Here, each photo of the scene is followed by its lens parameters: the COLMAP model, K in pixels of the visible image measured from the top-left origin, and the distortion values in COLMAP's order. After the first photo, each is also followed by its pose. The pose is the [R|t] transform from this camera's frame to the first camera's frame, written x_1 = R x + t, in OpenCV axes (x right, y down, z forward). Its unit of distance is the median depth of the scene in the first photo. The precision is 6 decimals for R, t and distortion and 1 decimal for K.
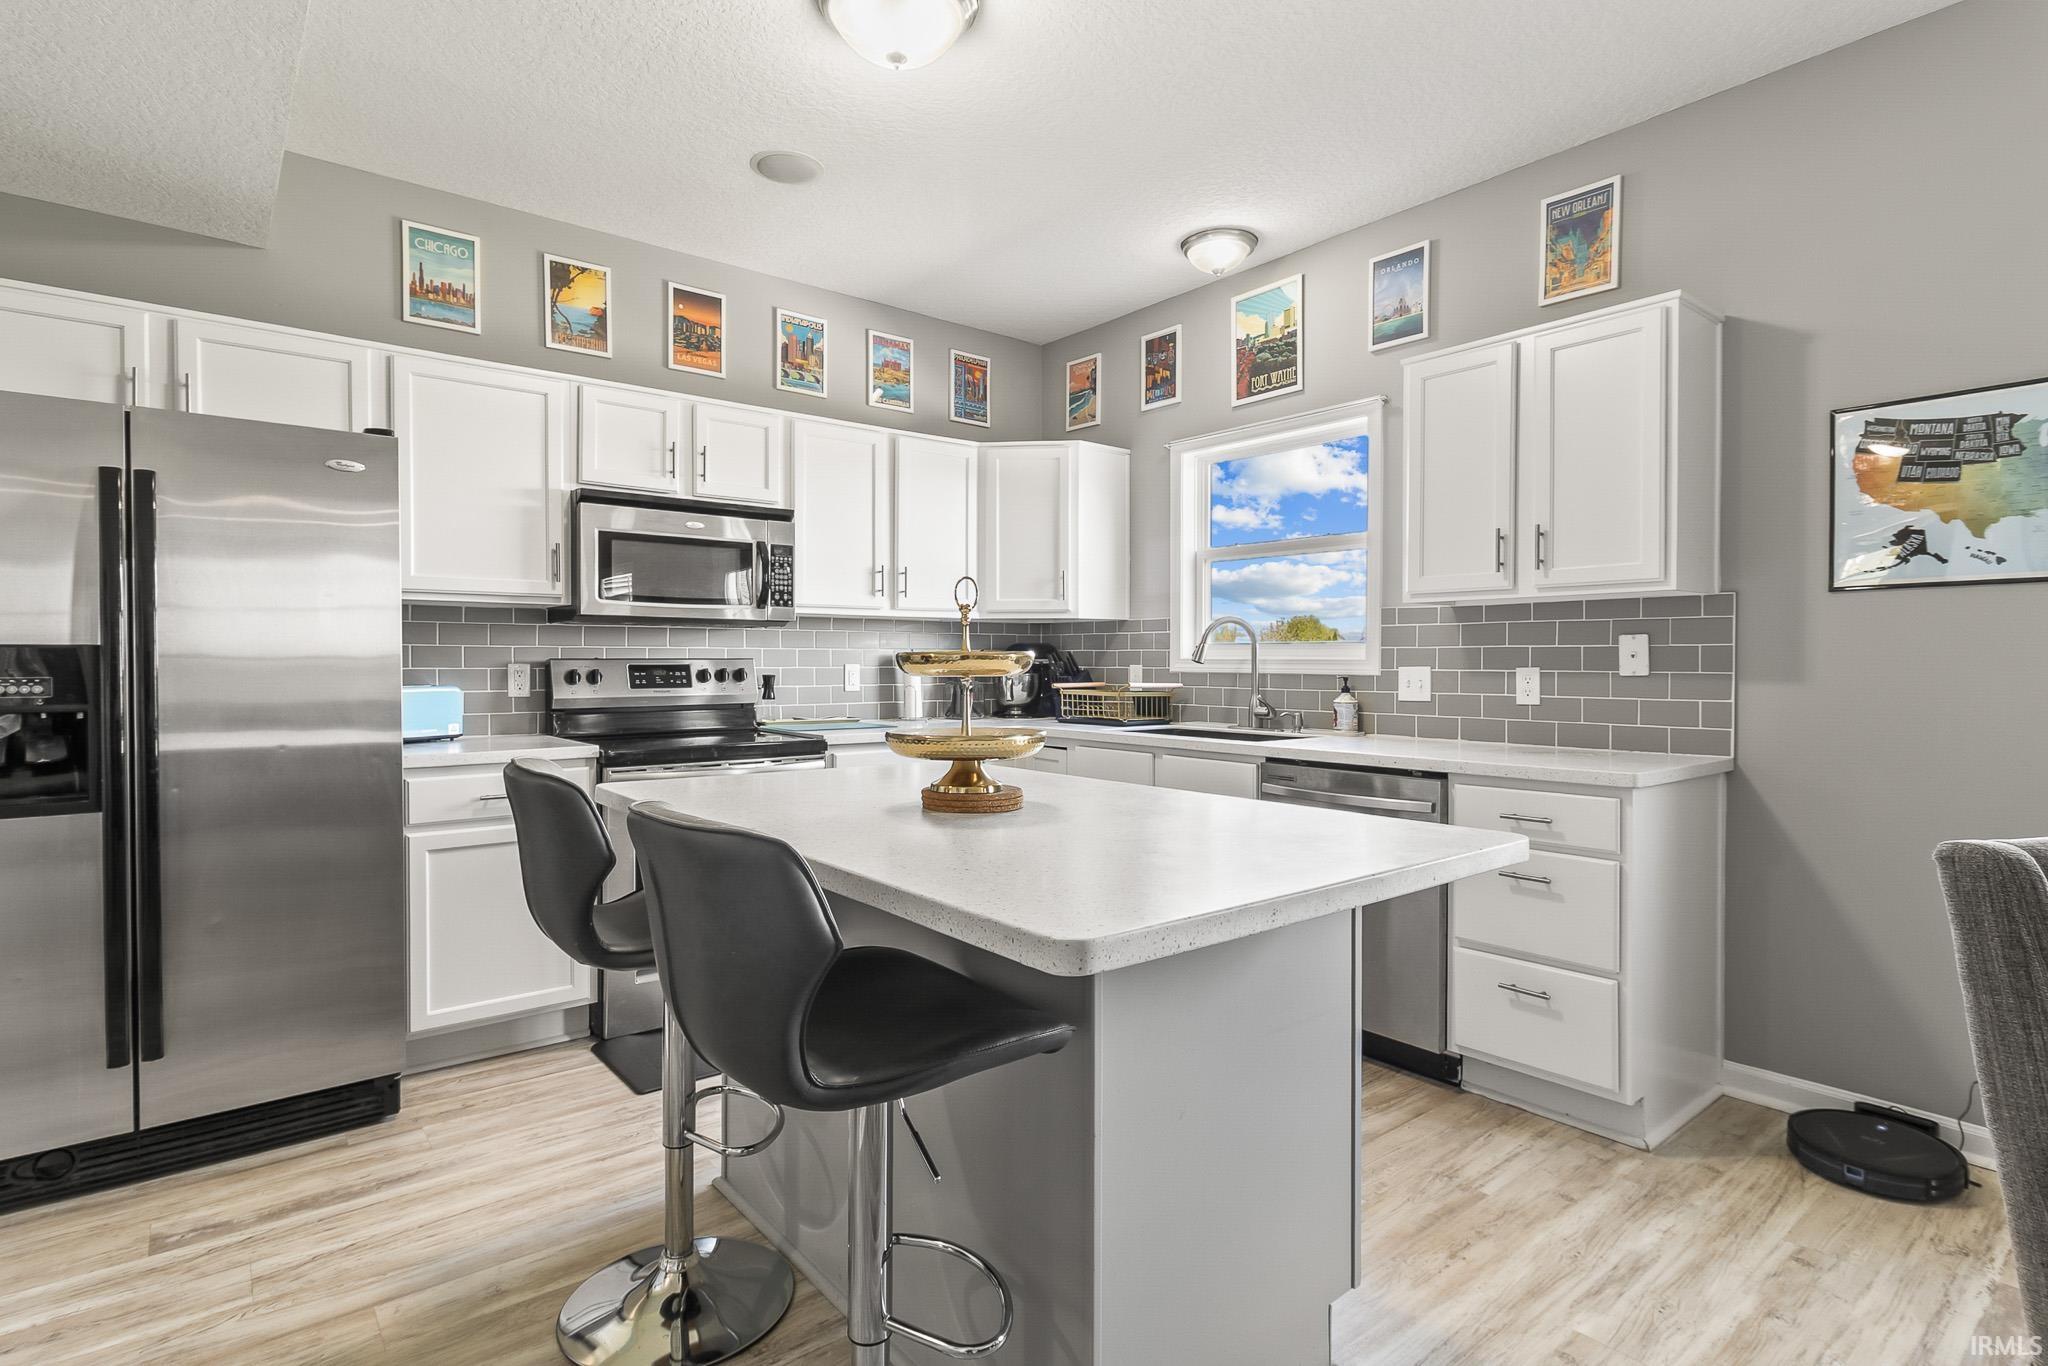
lens RADIAL K [[1008.4, 0, 1011.2], [0, 1008.4, 672.1], [0, 0, 1]] dist [0.001317, -0.001056]
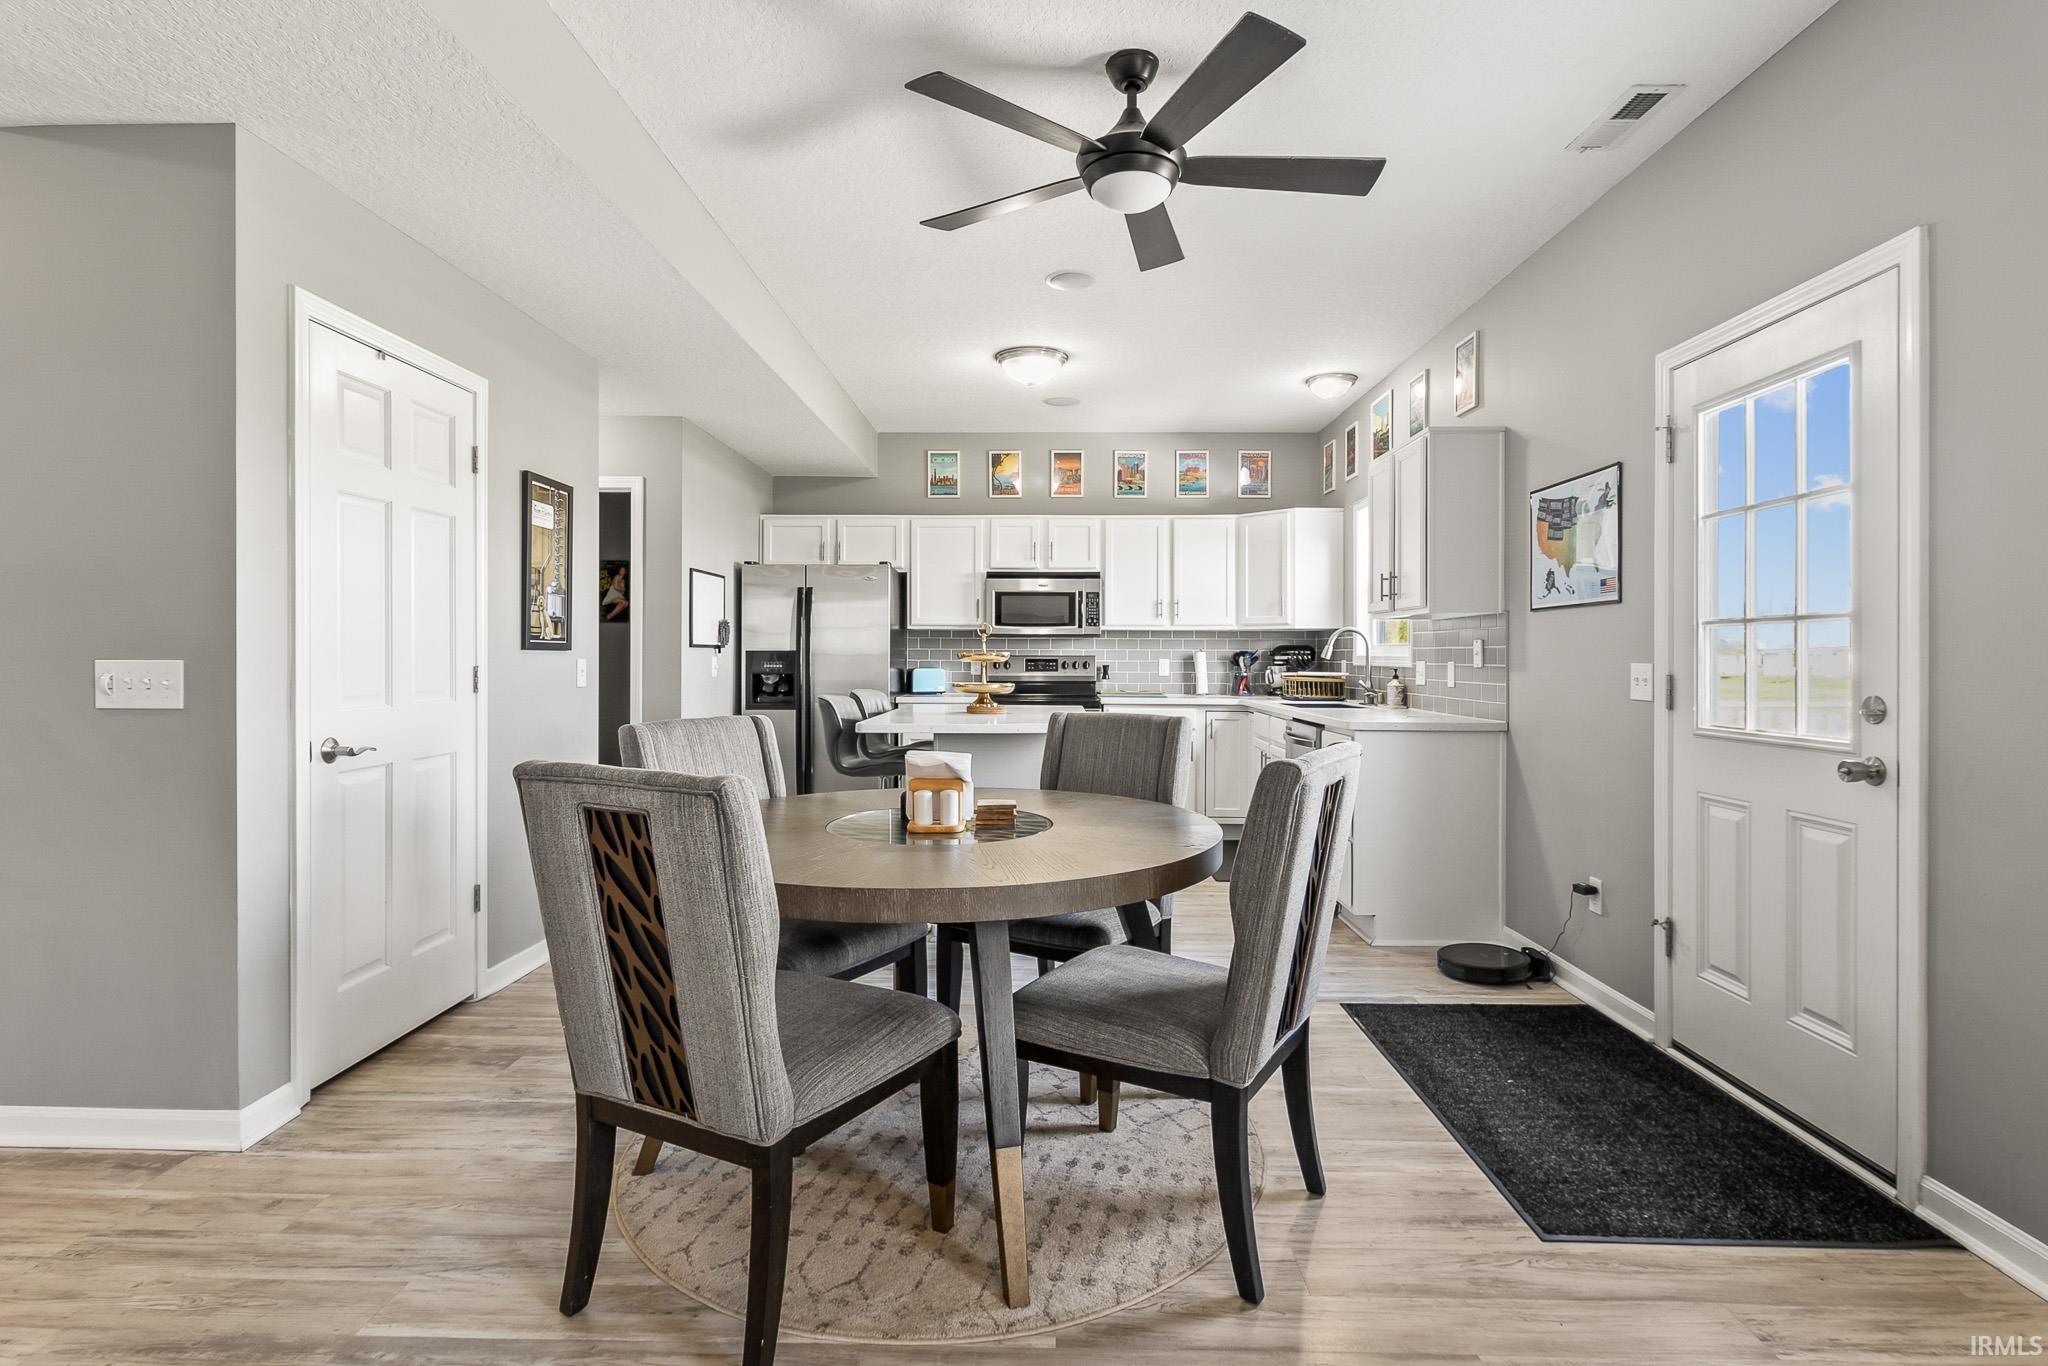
lens RADIAL K [[1008.4, 0, 1014.2], [0, 1008.4, 650.9], [0, 0, 1]] dist [0.001317, -0.001056]
pose [[0.757937, -0.002009, -0.652325, 0.832953], [-0.009817, 0.999847, -0.014485, 0.005603], [0.652254, 0.017382, 0.757801, -0.444692]]
